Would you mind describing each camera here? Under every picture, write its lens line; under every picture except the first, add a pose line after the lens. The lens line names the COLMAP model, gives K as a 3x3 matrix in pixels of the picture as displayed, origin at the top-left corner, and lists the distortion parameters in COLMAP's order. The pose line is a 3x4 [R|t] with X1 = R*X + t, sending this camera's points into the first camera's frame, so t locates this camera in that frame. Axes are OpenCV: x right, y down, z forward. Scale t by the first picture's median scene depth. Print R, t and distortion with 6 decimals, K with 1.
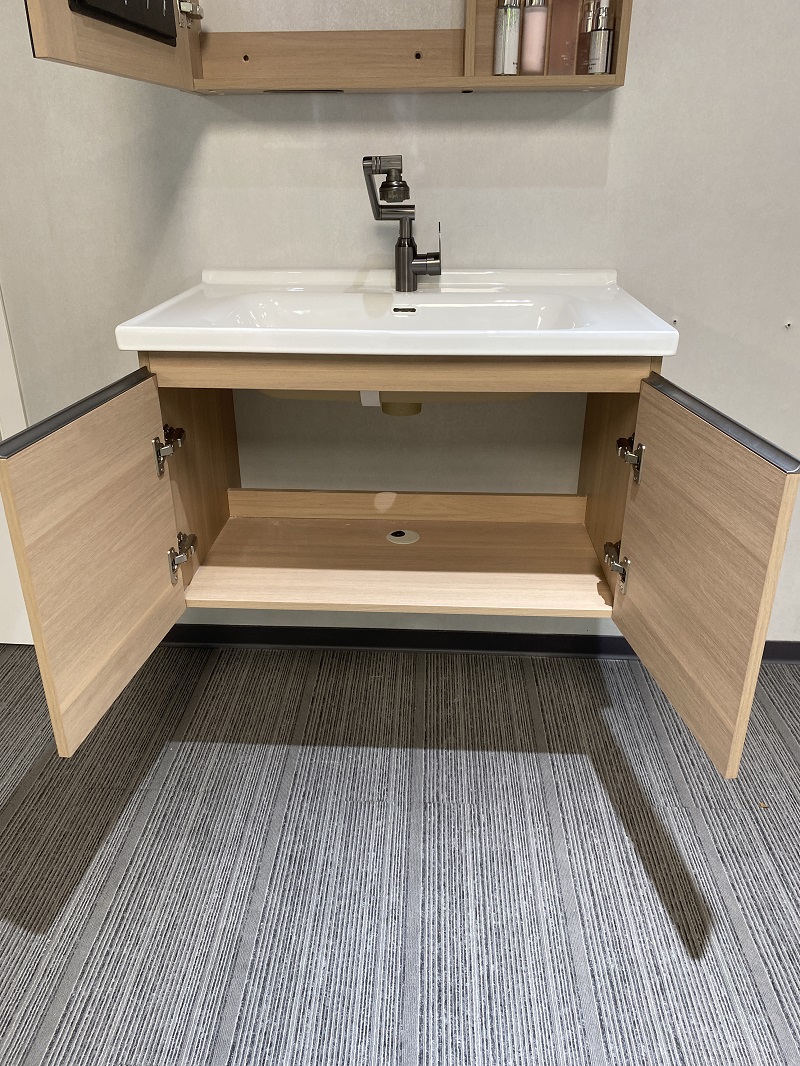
lens RADIAL K [[813.1, 0, 396.2], [0, 813.1, 524.2], [0, 0, 1]] dist [0.114145, -0.164719]
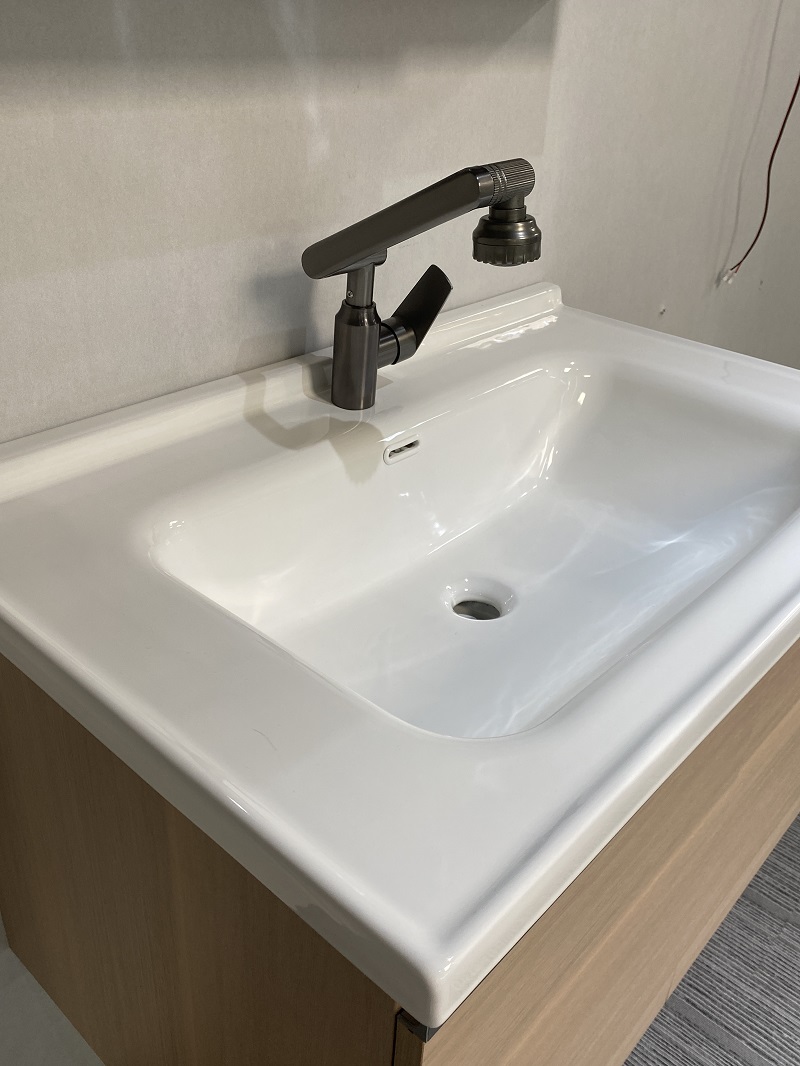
lens RADIAL K [[903.0, 0, 395.1], [0, 903.0, 528.3], [0, 0, 1]] dist [0.024447, -0.016174]
pose [[0.631878, -0.363667, 0.684453, -0.394580], [0.275619, 0.930797, 0.240108, -0.362503], [-0.724406, 0.036929, 0.688384, 0.663568]]
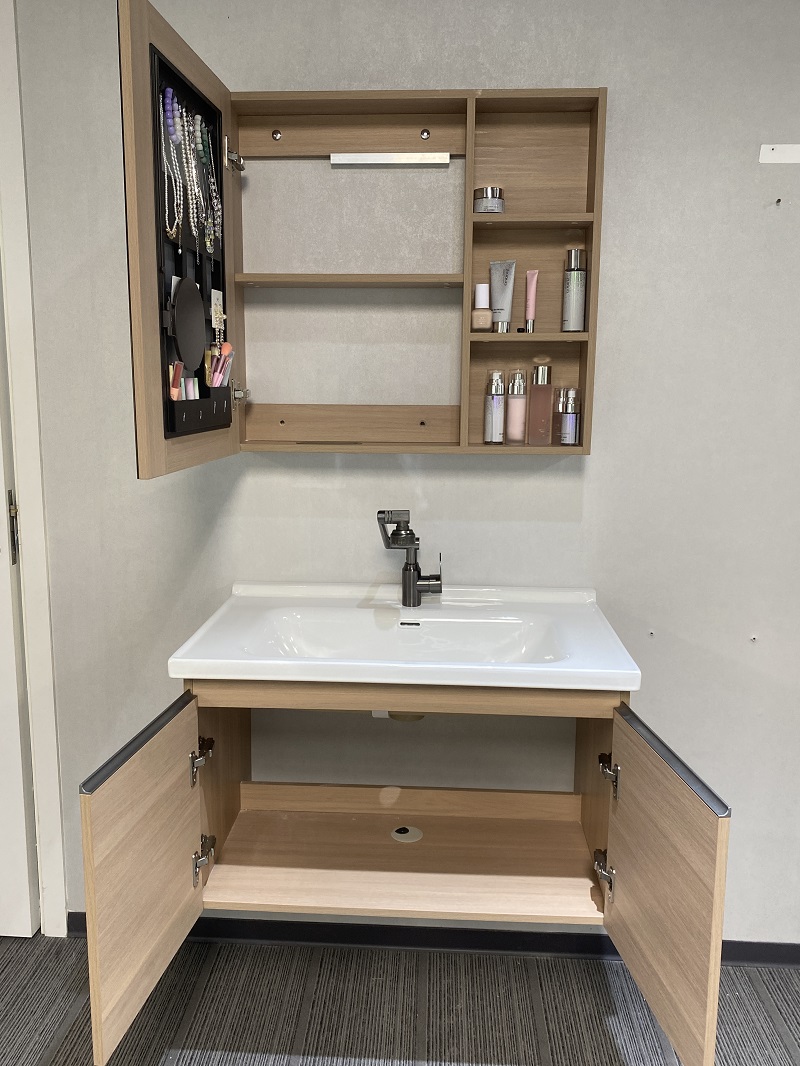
lens RADIAL K [[903.0, 0, 395.1], [0, 903.0, 528.3], [0, 0, 1]] dist [0.024447, -0.016174]
pose [[0.999935, 0.011391, -0.000834, -0.011327], [-0.011221, 0.966189, -0.257591, -0.071237], [-0.002129, 0.257583, 0.966254, -0.249149]]
